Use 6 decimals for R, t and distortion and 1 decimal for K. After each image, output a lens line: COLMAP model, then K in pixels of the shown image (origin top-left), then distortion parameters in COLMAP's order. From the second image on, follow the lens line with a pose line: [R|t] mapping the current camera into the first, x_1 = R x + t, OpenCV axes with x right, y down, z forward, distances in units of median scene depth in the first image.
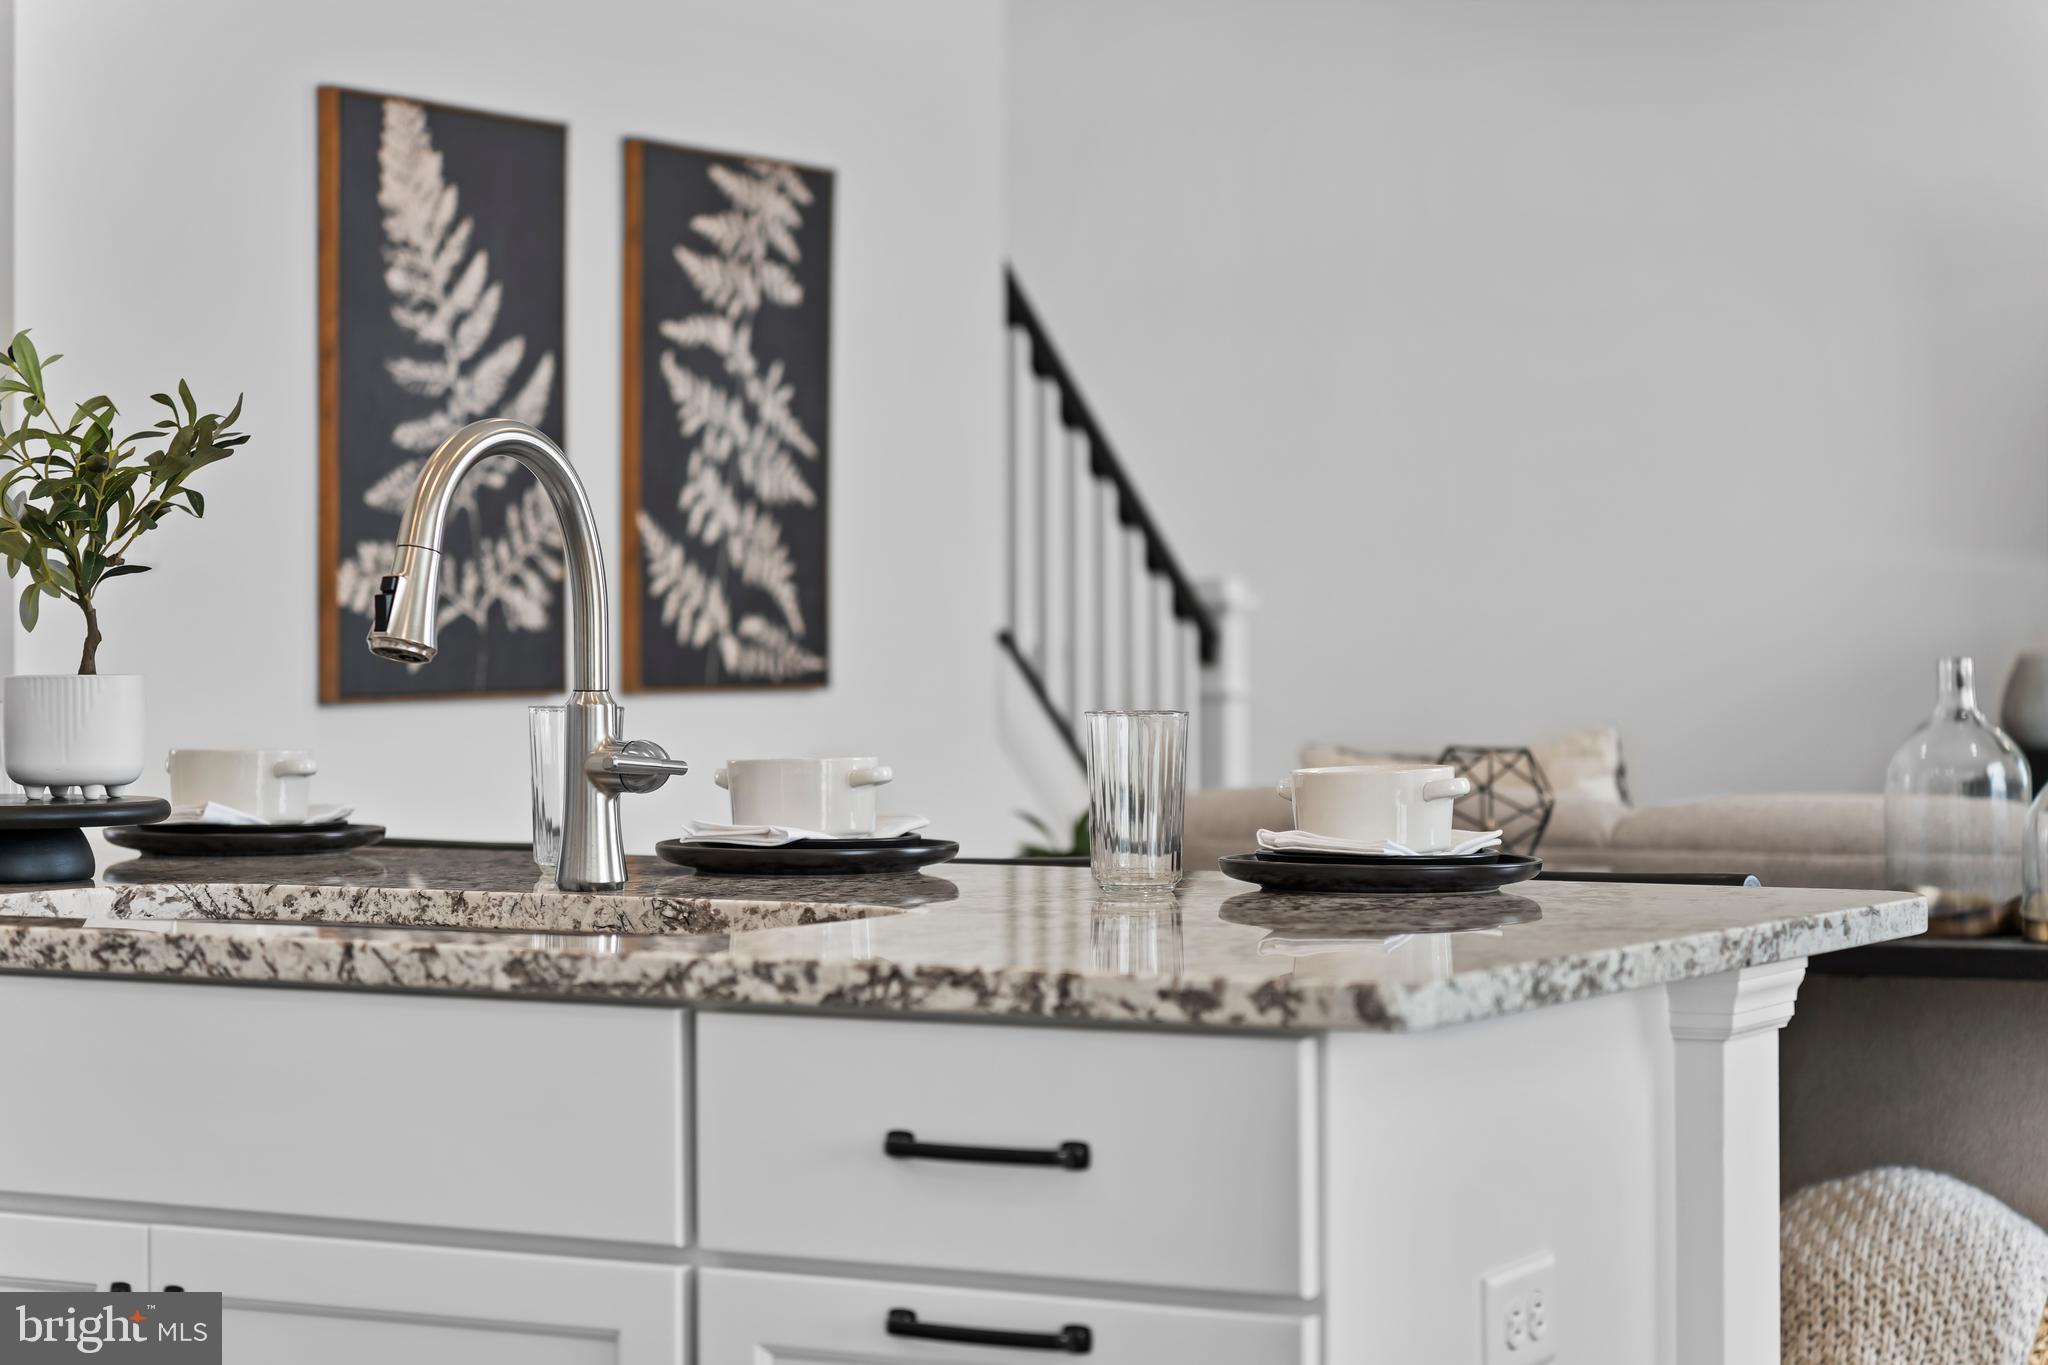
lens RADIAL K [[4443.0, 0, 1024.0], [0, 4443.0, 682.5], [0, 0, 1]] dist [-0.027064, -0.087806]
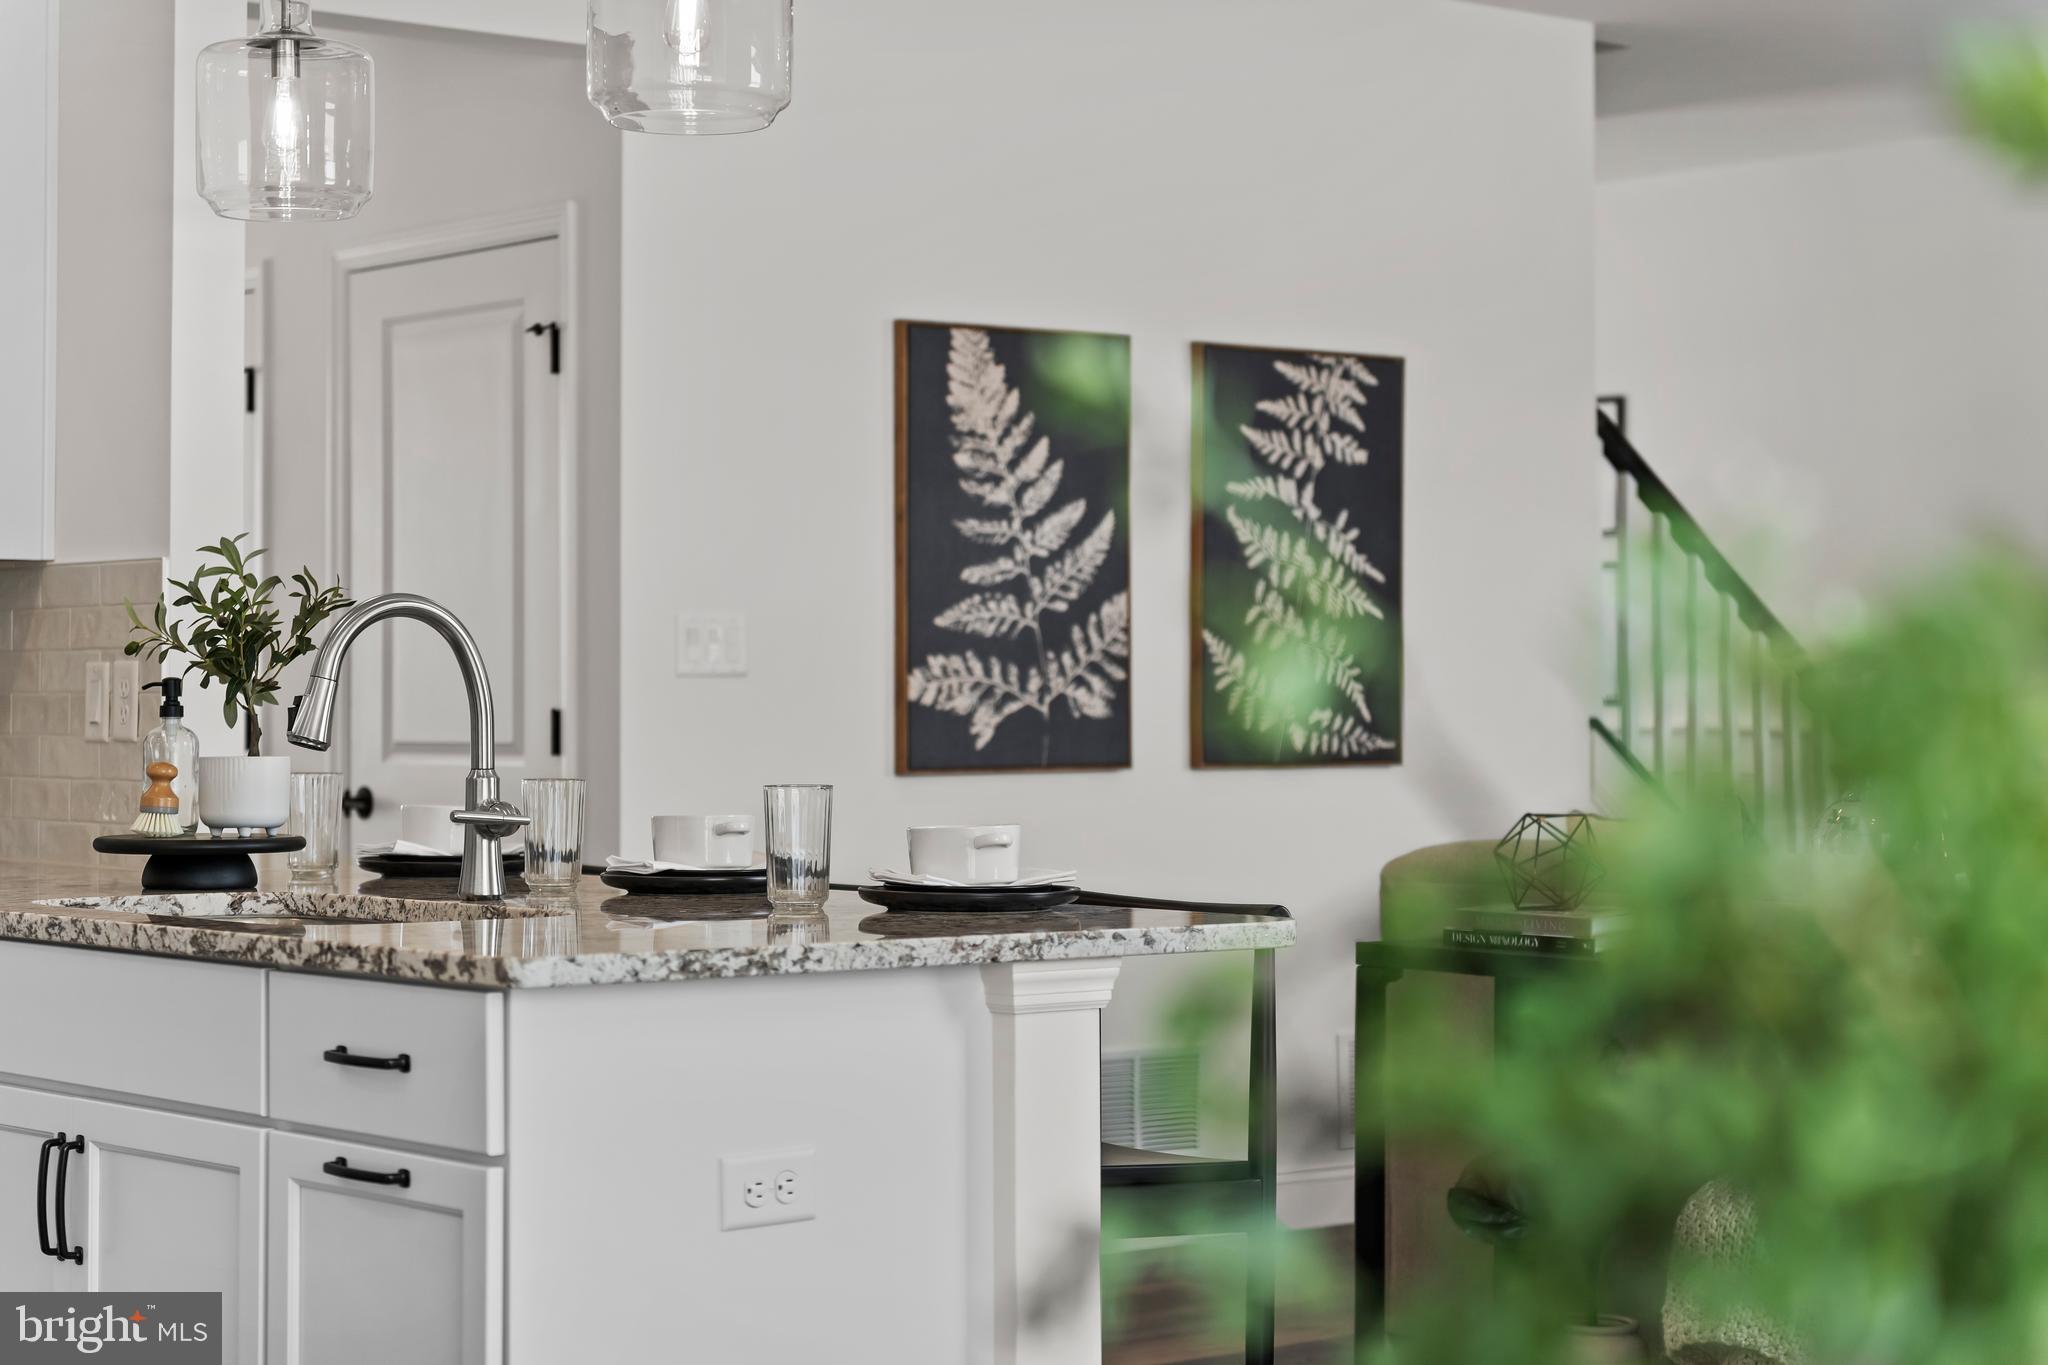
lens RADIAL K [[3911.6, 0, 1024.0], [0, 3911.6, 682.5], [0, 0, 1]] dist [0.022922, -0.173005]
pose [[0.928523, -0.002049, -0.371270, 0.315732], [-0.004302, 0.999858, -0.016278, -0.003669], [0.371250, 0.016712, 0.928382, -0.097044]]
